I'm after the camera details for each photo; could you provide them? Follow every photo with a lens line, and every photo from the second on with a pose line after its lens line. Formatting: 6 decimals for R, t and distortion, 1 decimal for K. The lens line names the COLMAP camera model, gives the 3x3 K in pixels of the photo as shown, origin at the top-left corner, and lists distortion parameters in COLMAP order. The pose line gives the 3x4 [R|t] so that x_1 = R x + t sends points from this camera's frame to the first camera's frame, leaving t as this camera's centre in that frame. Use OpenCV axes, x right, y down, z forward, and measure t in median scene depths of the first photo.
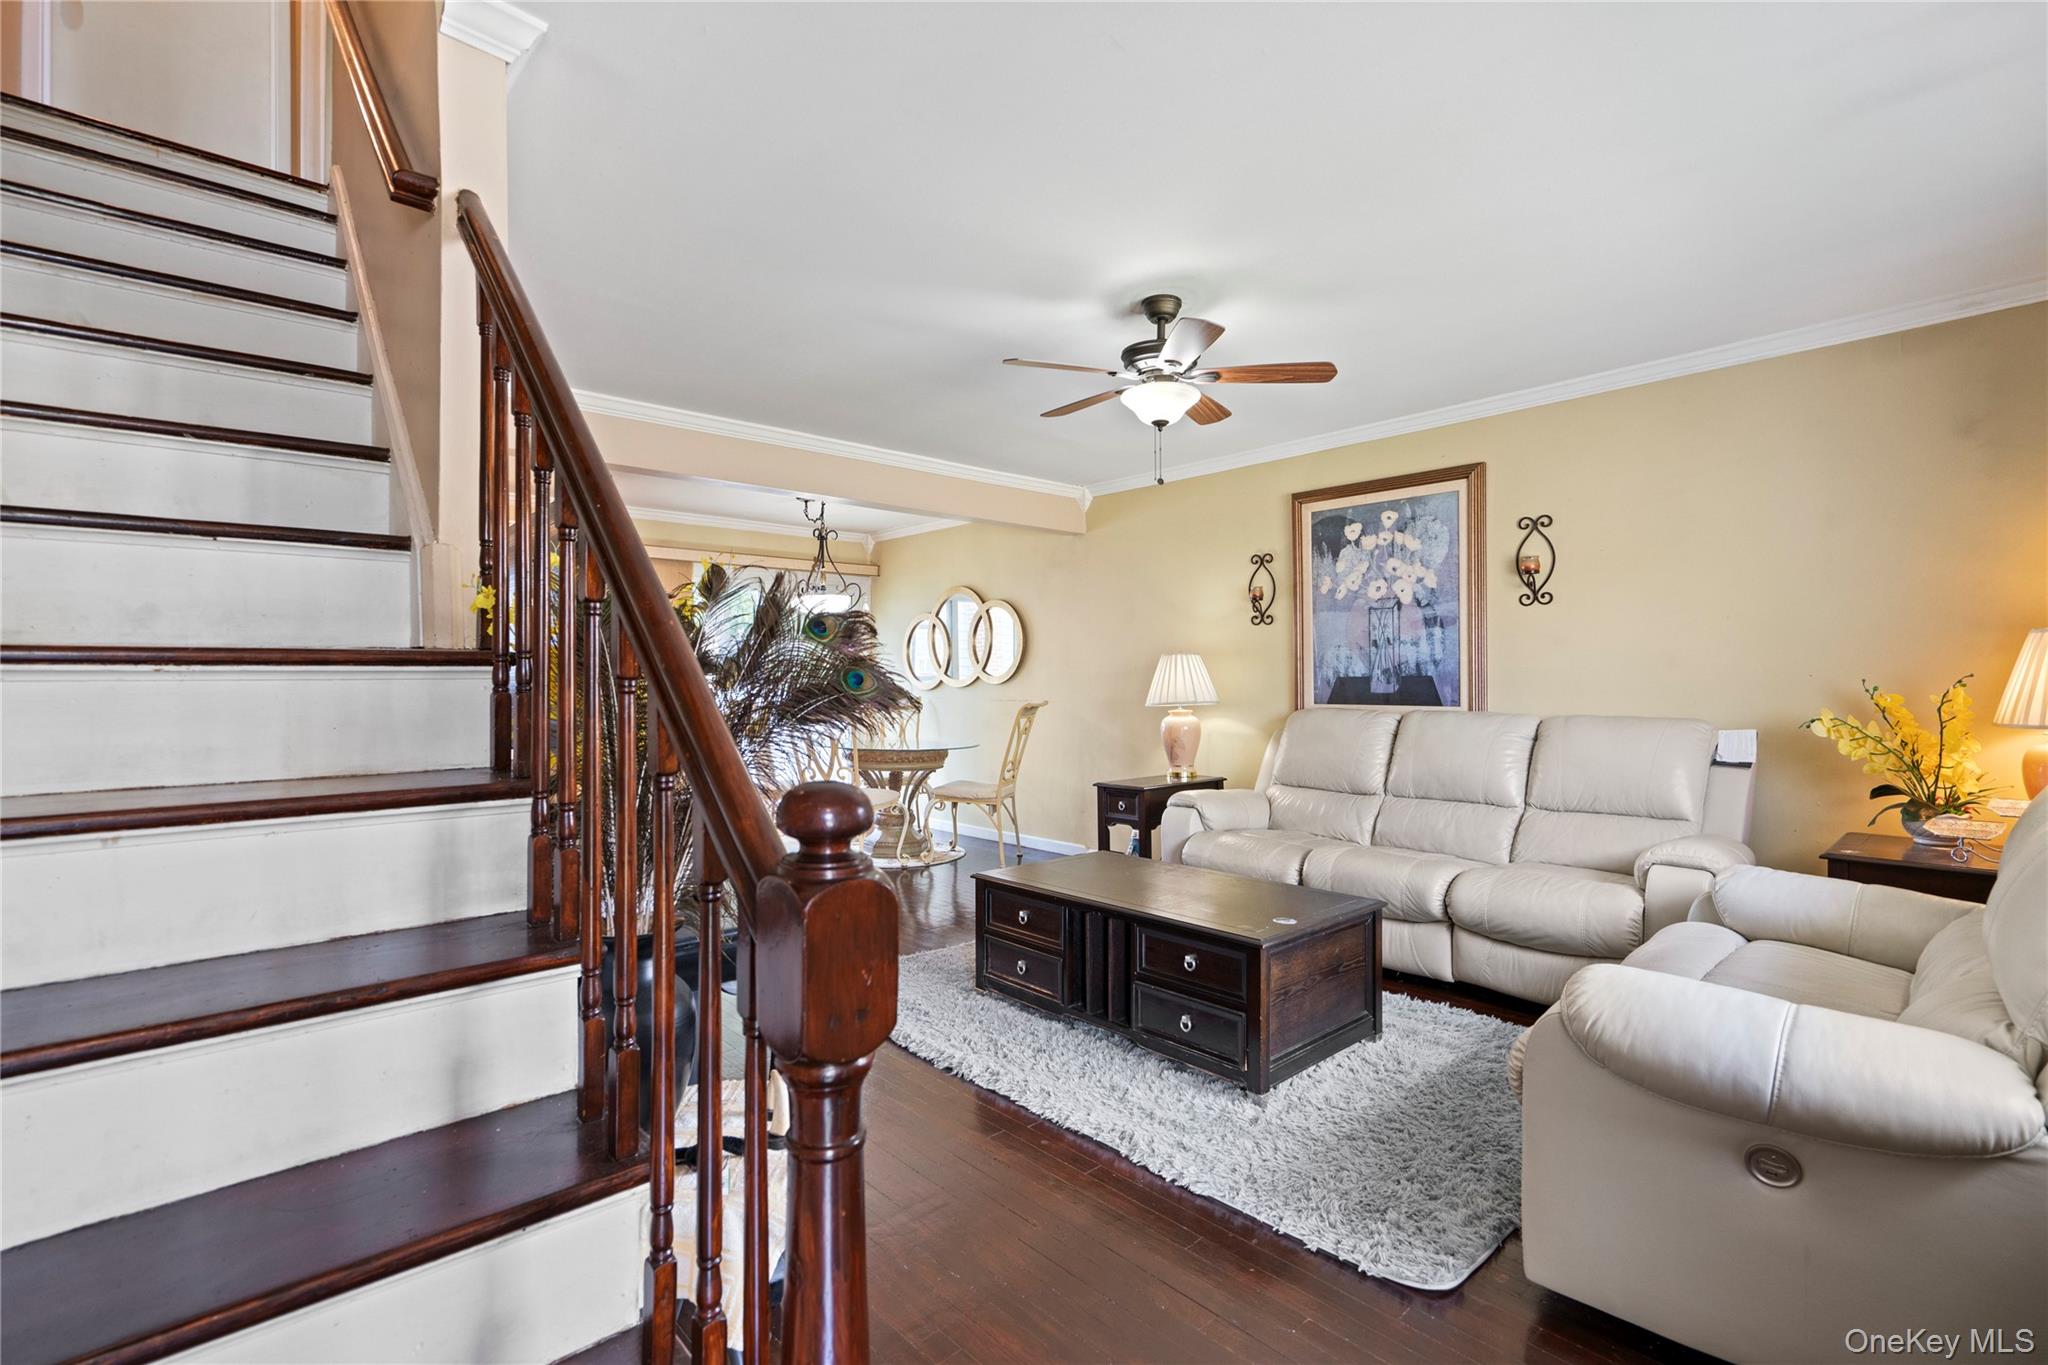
lens RADIAL K [[933.6, 0, 1009.6], [0, 933.6, 677.1], [0, 0, 1]] dist [-0.006786, 0.006638]
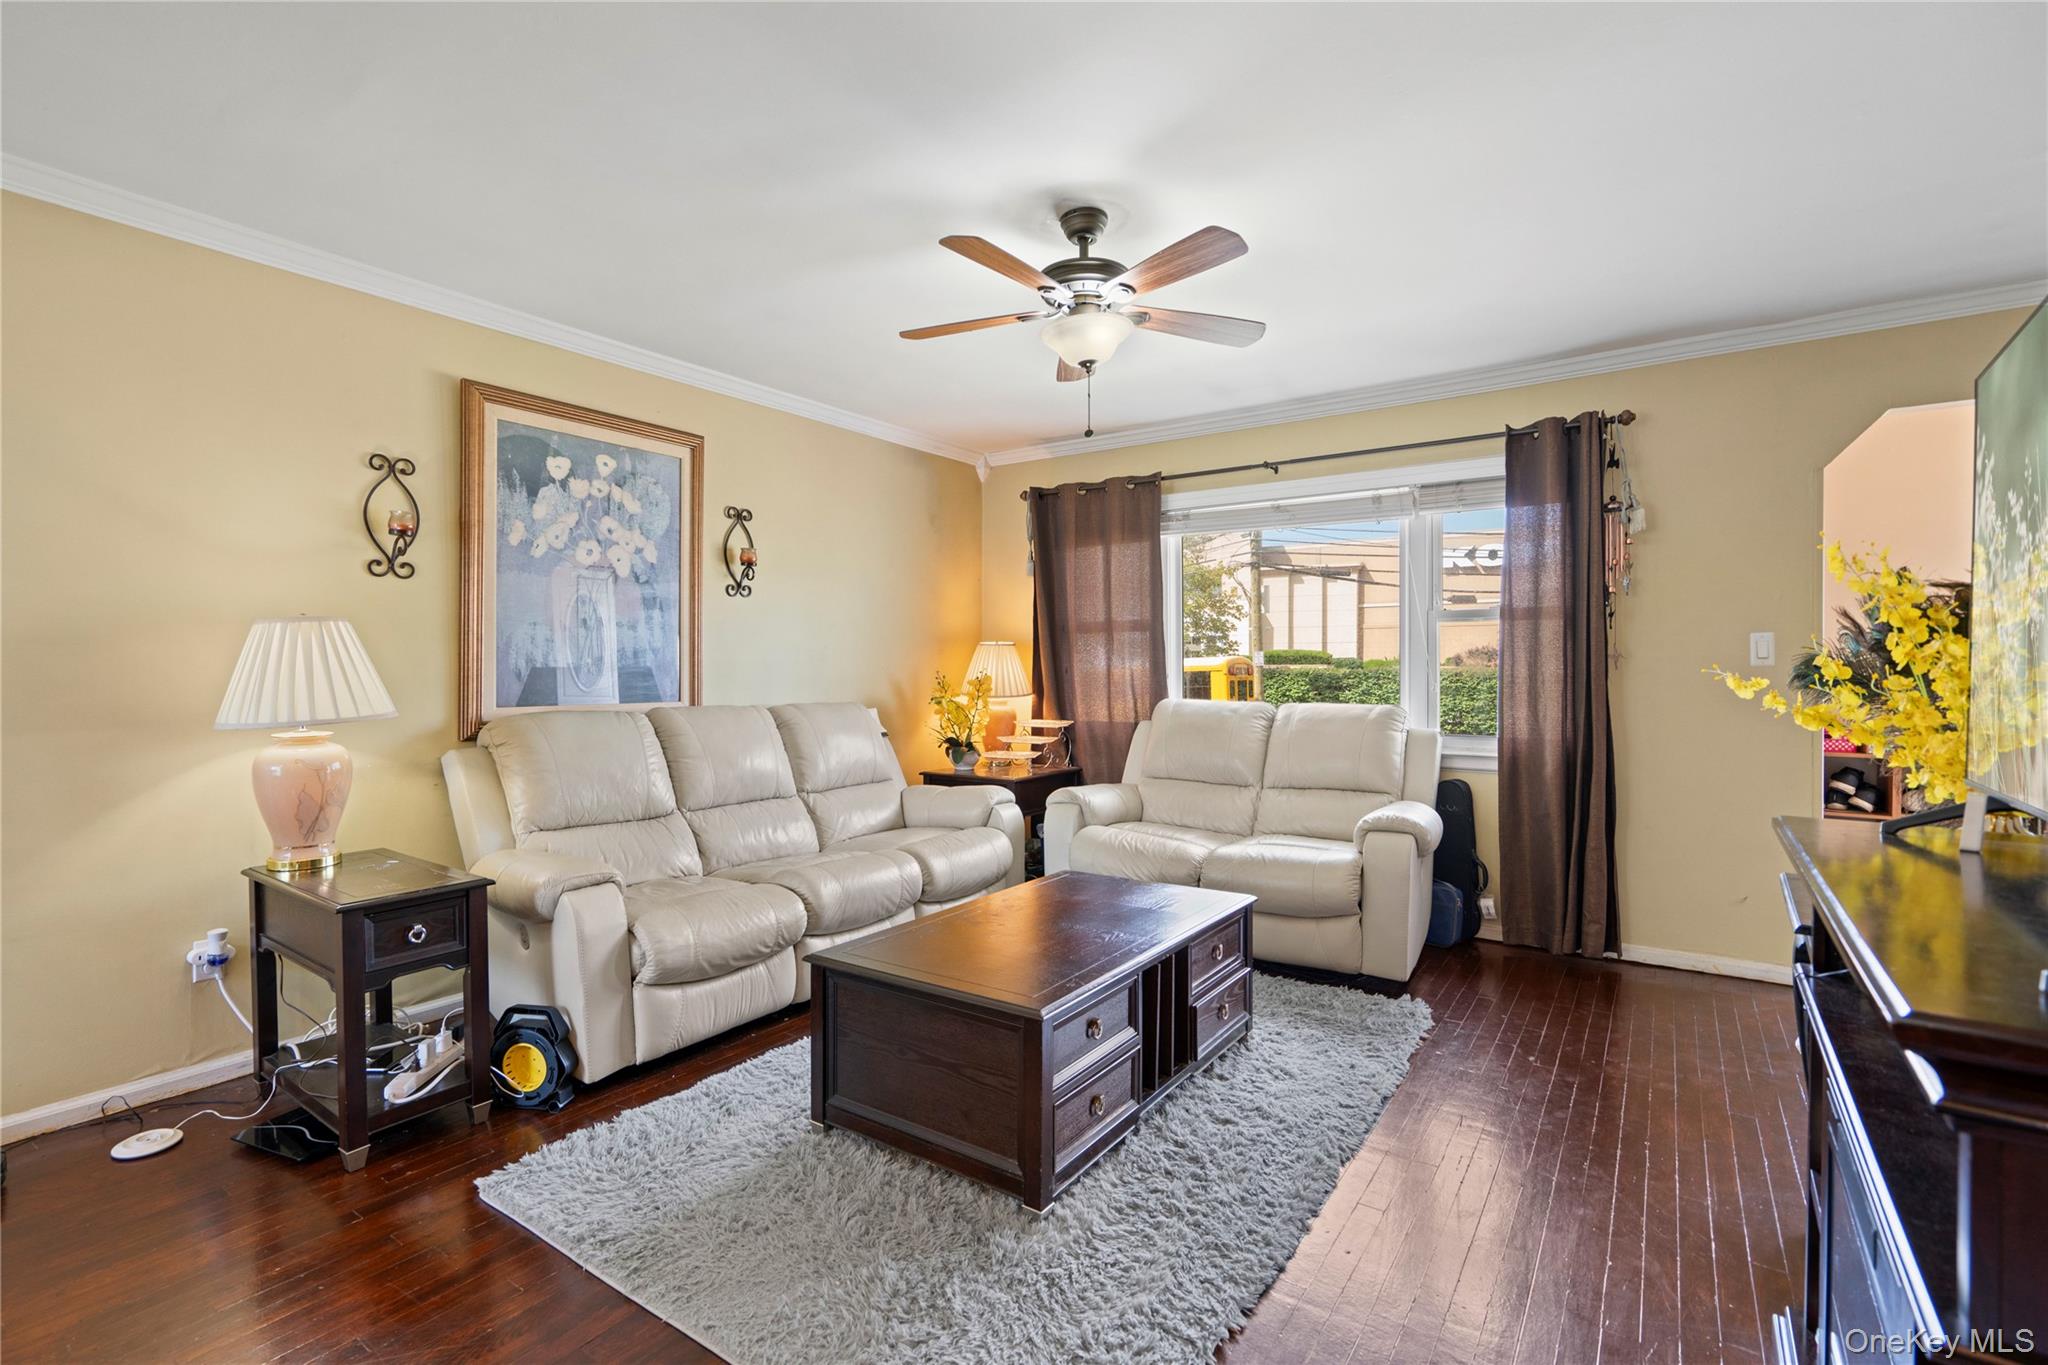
lens RADIAL K [[933.6, 0, 1006.6], [0, 933.6, 674.9], [0, 0, 1]] dist [-0.006786, 0.006638]
pose [[-0.222487, -0.002352, 0.974933, -0.575046], [0.000165, 0.999997, 0.002450, 0.005379], [-0.974936, 0.000706, -0.222486, 1.129687]]
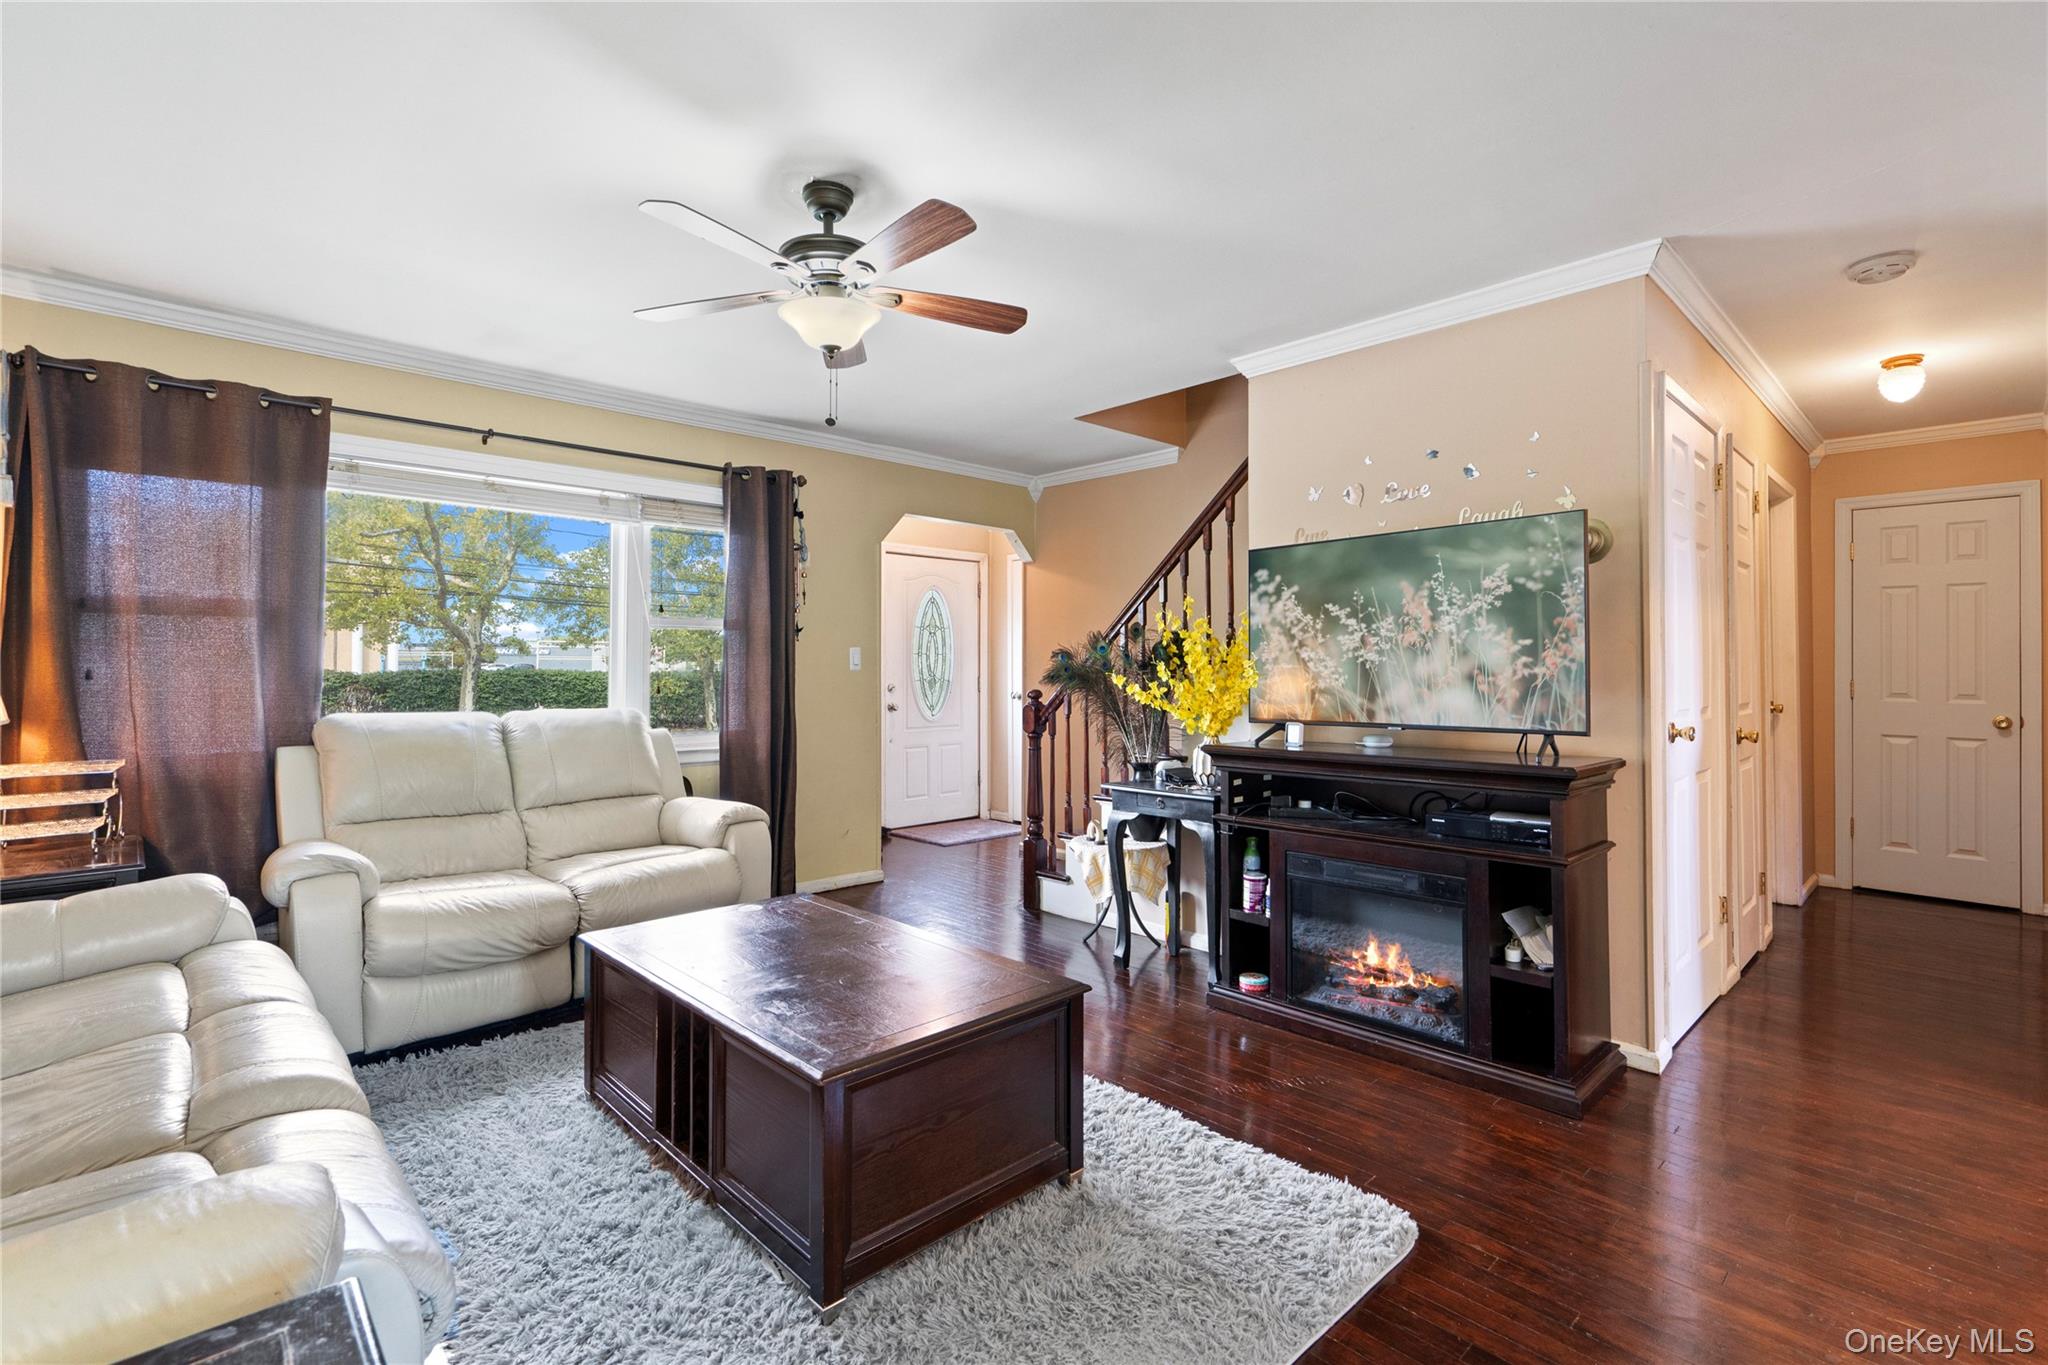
lens RADIAL K [[933.6, 0, 997.2], [0, 933.6, 648.7], [0, 0, 1]] dist [-0.006786, 0.006638]
pose [[-0.999809, 0.004820, -0.018943, 0.031234], [0.005264, 0.999711, -0.023463, 0.001914], [0.018824, -0.023558, -0.999545, 1.603690]]
